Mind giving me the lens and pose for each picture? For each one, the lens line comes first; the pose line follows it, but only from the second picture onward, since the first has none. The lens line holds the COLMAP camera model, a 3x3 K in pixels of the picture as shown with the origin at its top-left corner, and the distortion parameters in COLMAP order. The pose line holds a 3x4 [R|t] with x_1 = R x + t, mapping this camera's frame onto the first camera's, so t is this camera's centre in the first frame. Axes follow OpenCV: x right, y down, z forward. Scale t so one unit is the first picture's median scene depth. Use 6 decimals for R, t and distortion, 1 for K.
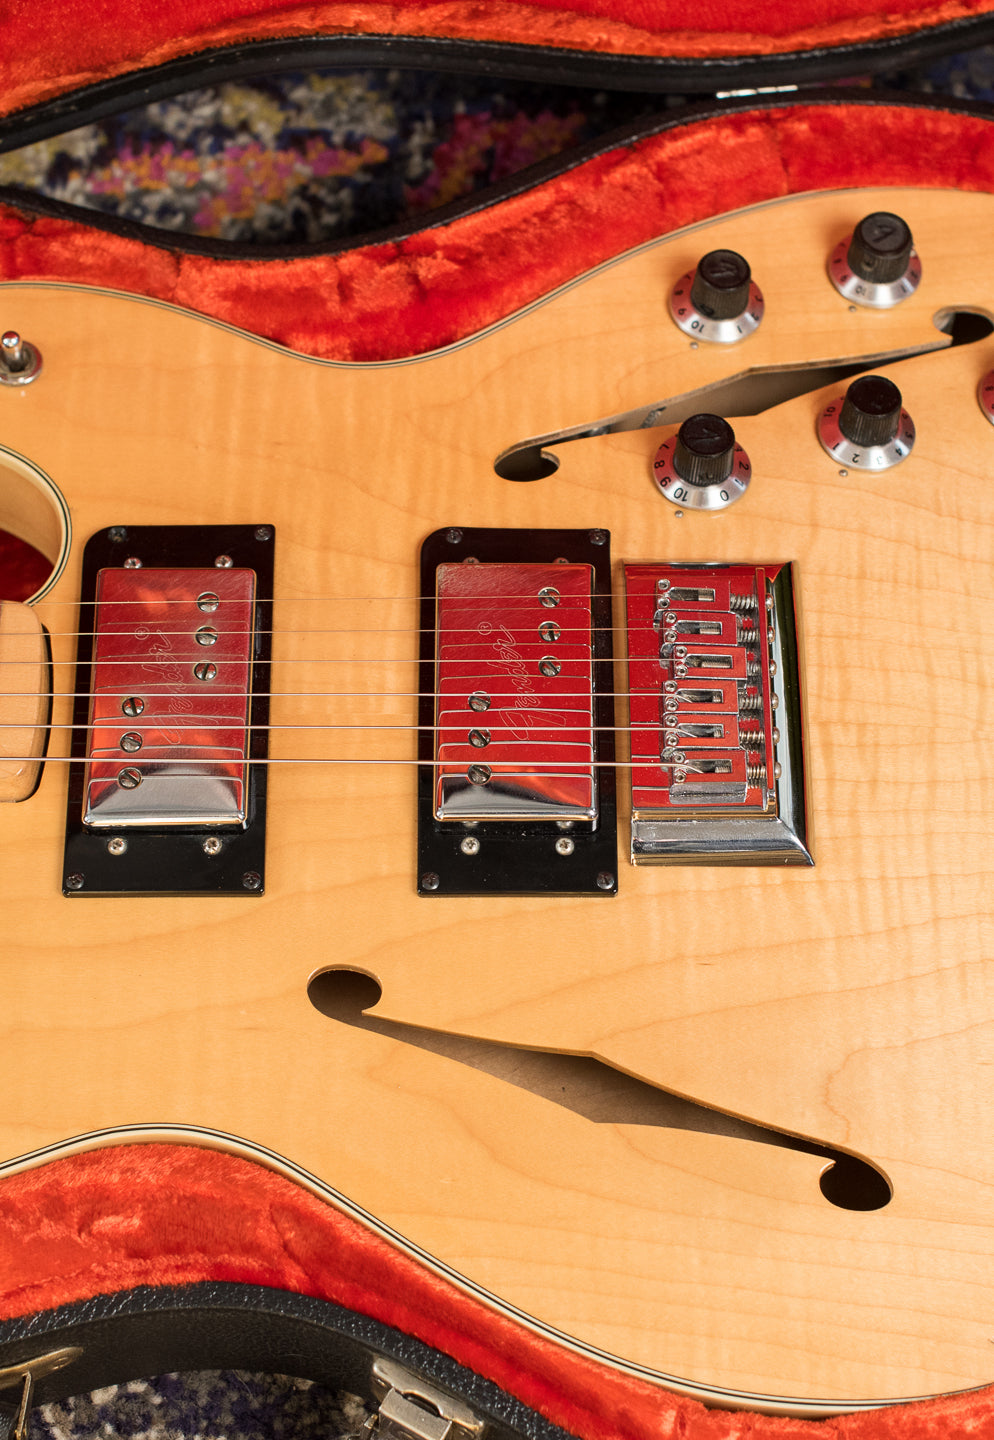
lens RADIAL K [[3391.8, 0, 487.4], [0, 3391.8, 704.8], [0, 0, 1]] dist [0.006553, 0.000000]
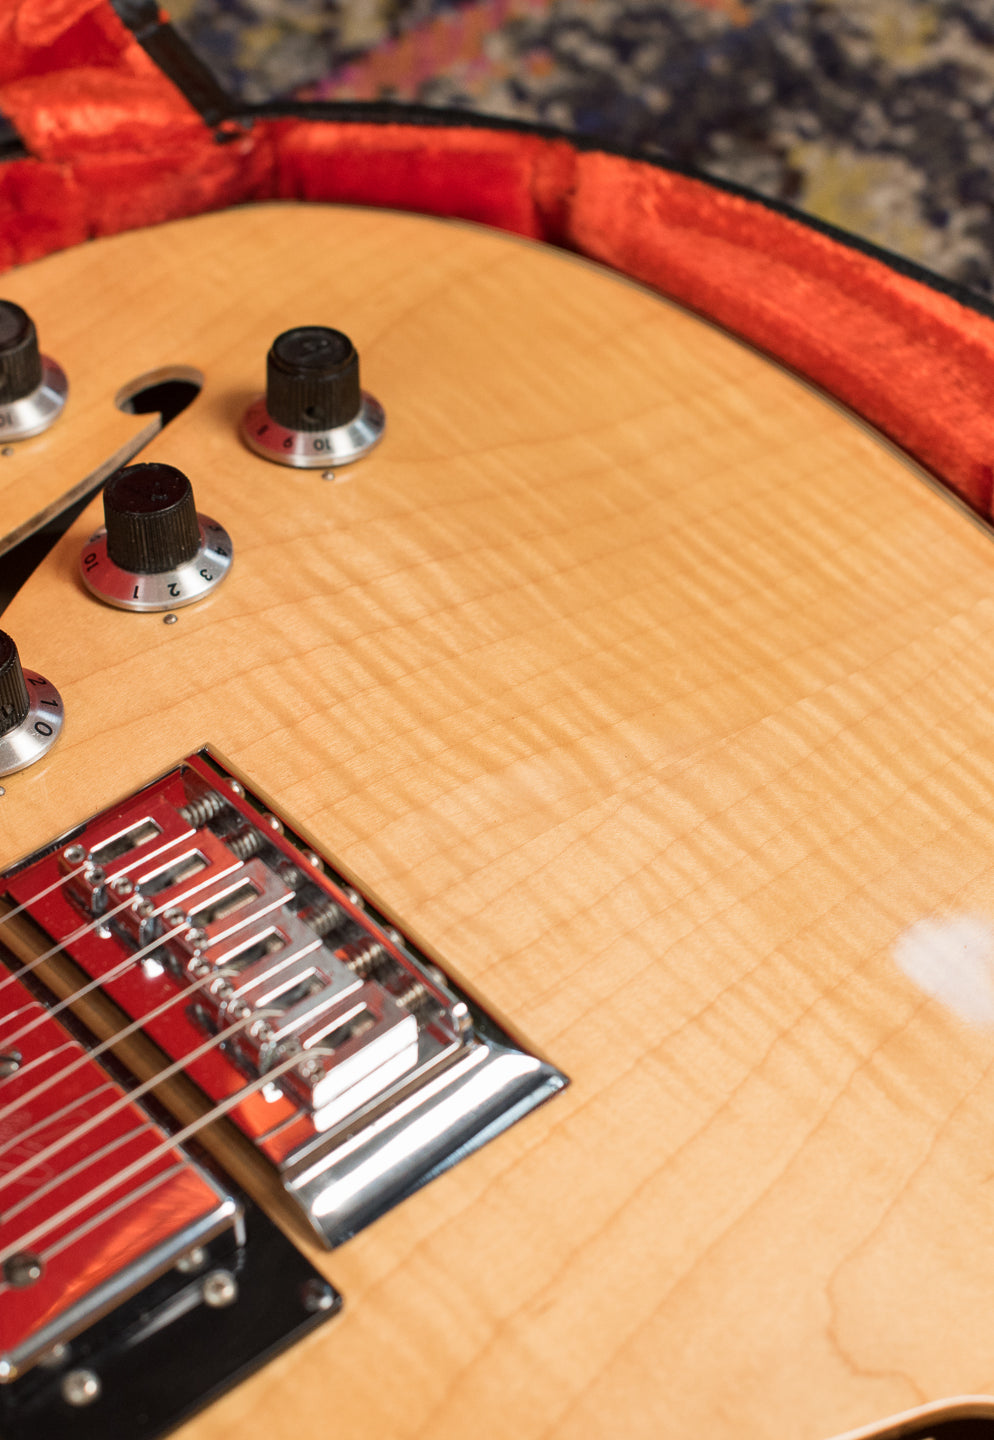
lens RADIAL K [[3391.8, 0, 506.7], [0, 3391.8, 724.6], [0, 0, 1]] dist [0.006553, 0.000000]
pose [[0.764042, -0.493146, 0.415988, -0.116429], [0.574190, 0.813771, -0.089900, 0.039310], [-0.294185, 0.307543, 0.904915, 0.405864]]
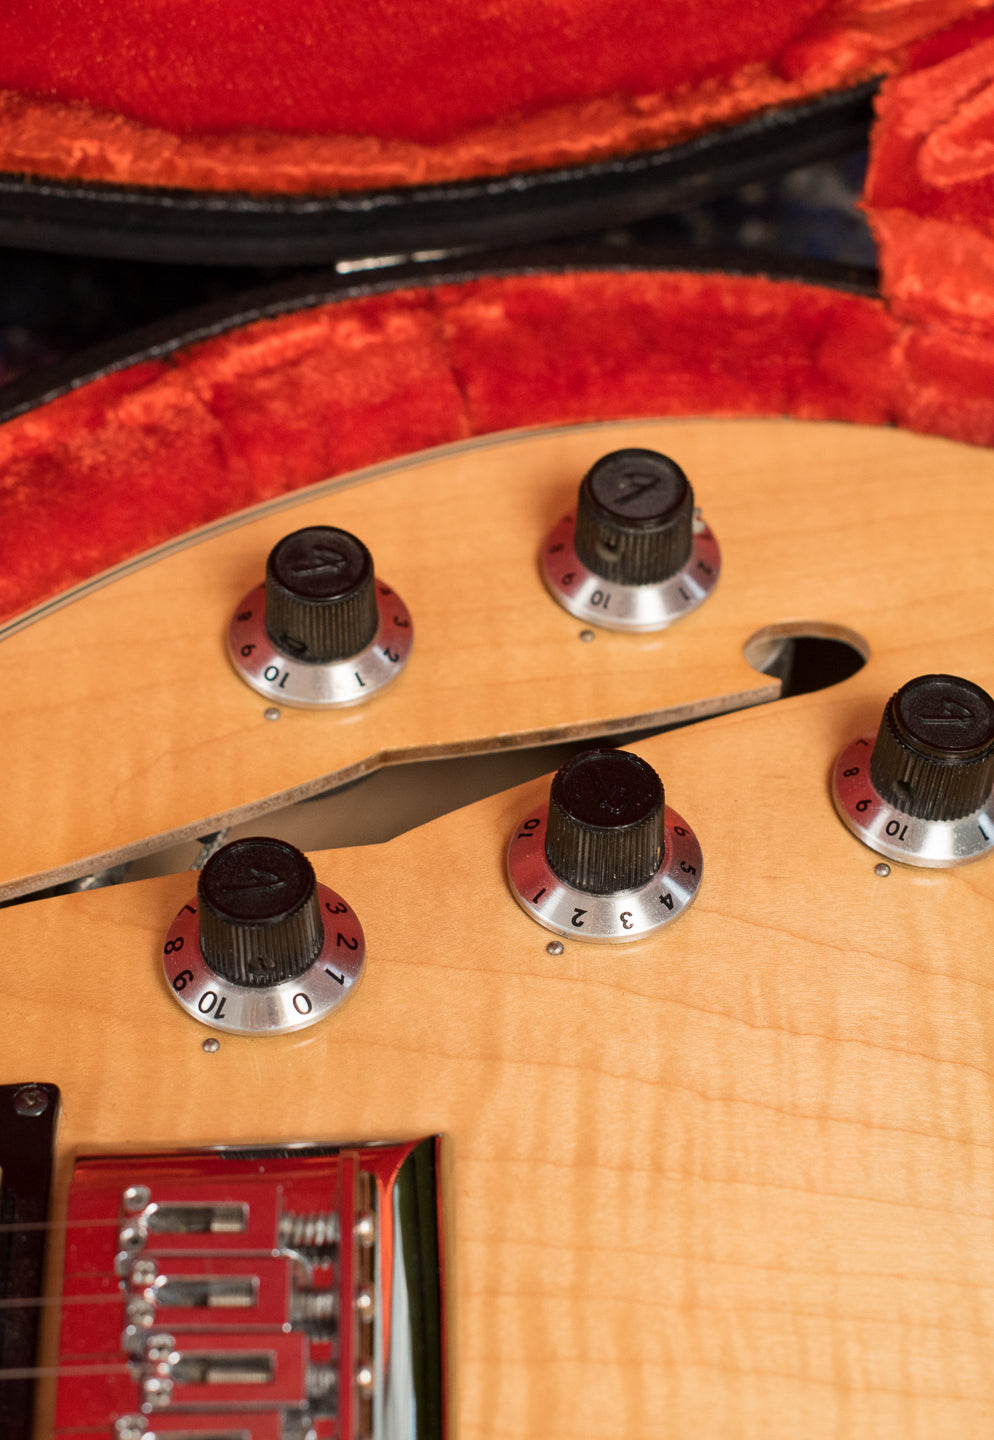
lens RADIAL K [[3391.8, 0, 513.0], [0, 3391.8, 719.9], [0, 0, 1]] dist [0.006553, 0.000000]
pose [[0.998972, -0.041791, -0.017563, 0.106156], [0.038589, 0.987271, -0.154297, -0.024650], [0.023787, 0.153461, 0.987868, 0.494759]]
